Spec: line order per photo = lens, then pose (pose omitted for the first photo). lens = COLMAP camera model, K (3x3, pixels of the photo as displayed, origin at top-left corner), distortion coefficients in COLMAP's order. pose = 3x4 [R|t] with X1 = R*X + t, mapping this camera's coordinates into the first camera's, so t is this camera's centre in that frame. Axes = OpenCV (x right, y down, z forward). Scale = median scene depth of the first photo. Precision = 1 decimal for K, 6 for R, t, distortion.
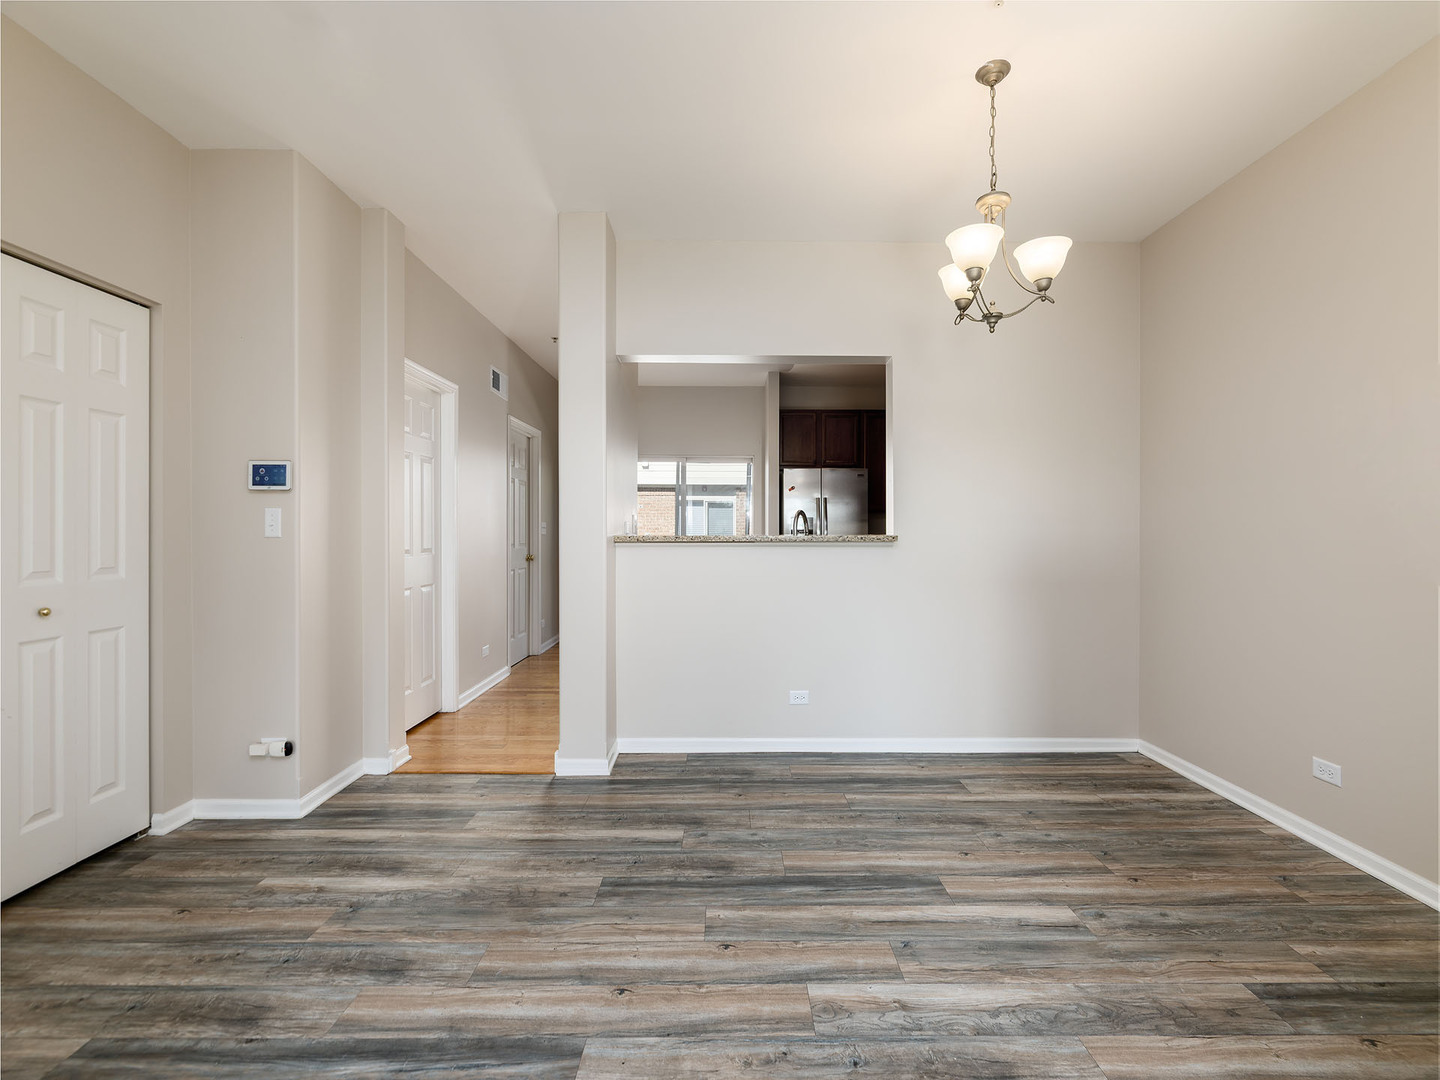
lens RADIAL K [[603.0, 0, 699.2], [0, 603.0, 536.6], [0, 0, 1]] dist [-0.003813, 0.000235]
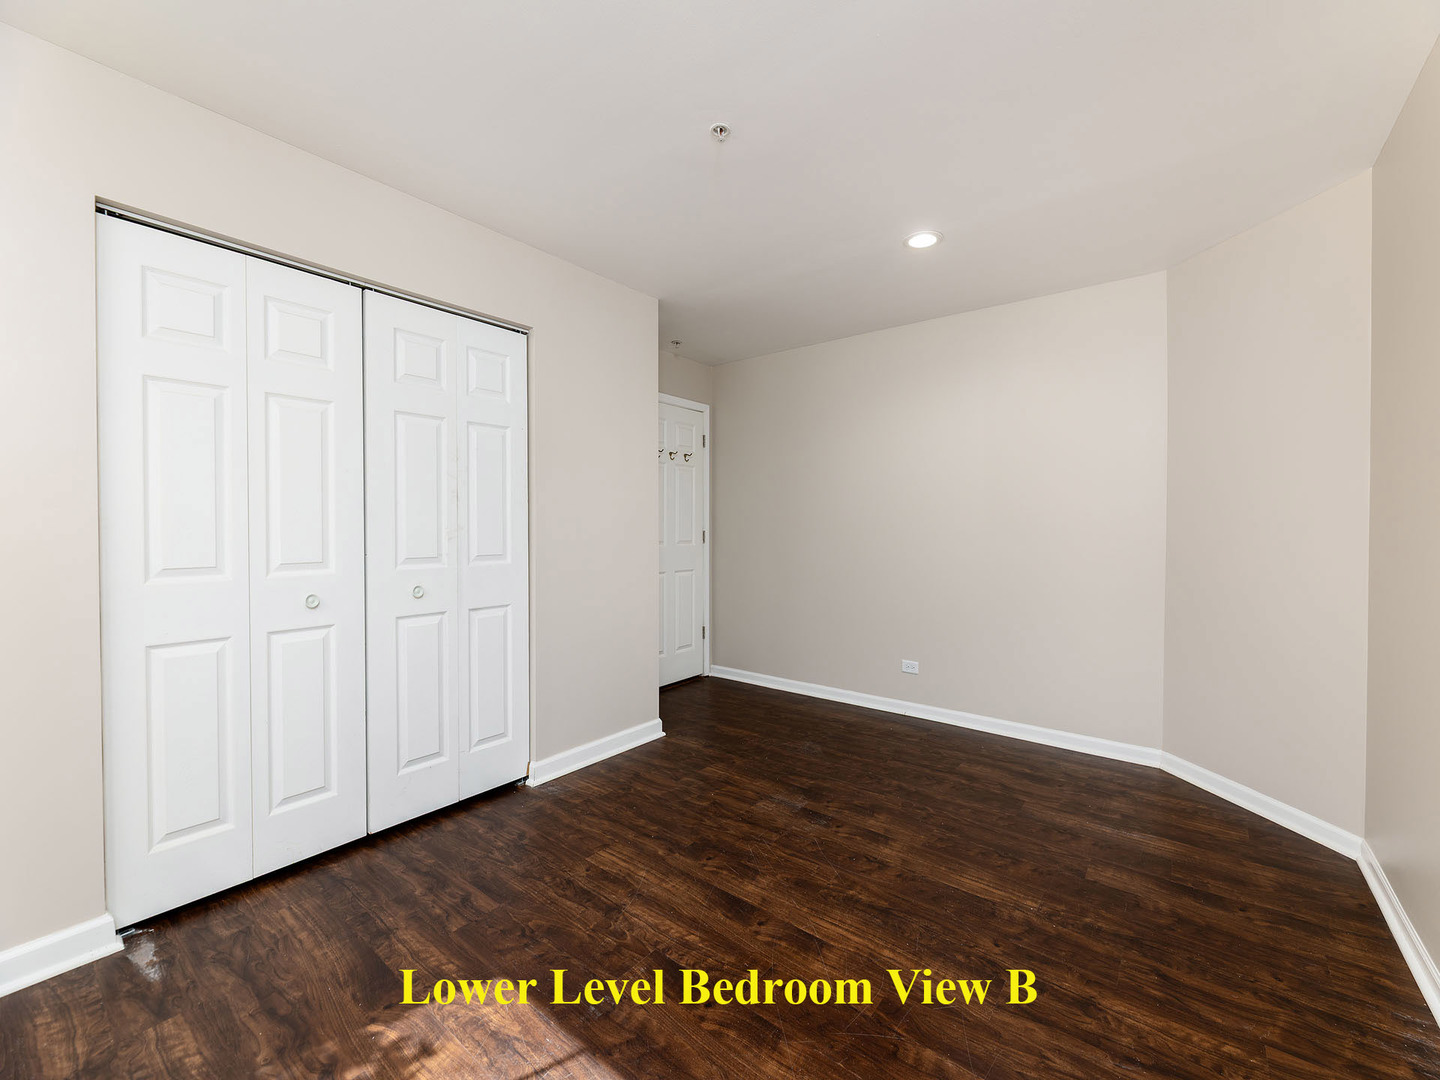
lens RADIAL K [[599.9, 0, 673.5], [0, 599.9, 528.7], [0, 0, 1]] dist [-0.000953, -0.000418]
pose [[0.797459, -0.000091, -0.603374, 0.025188], [-0.000116, 1.000000, -0.000304, -0.000355], [0.603374, 0.000312, 0.797459, 0.295908]]
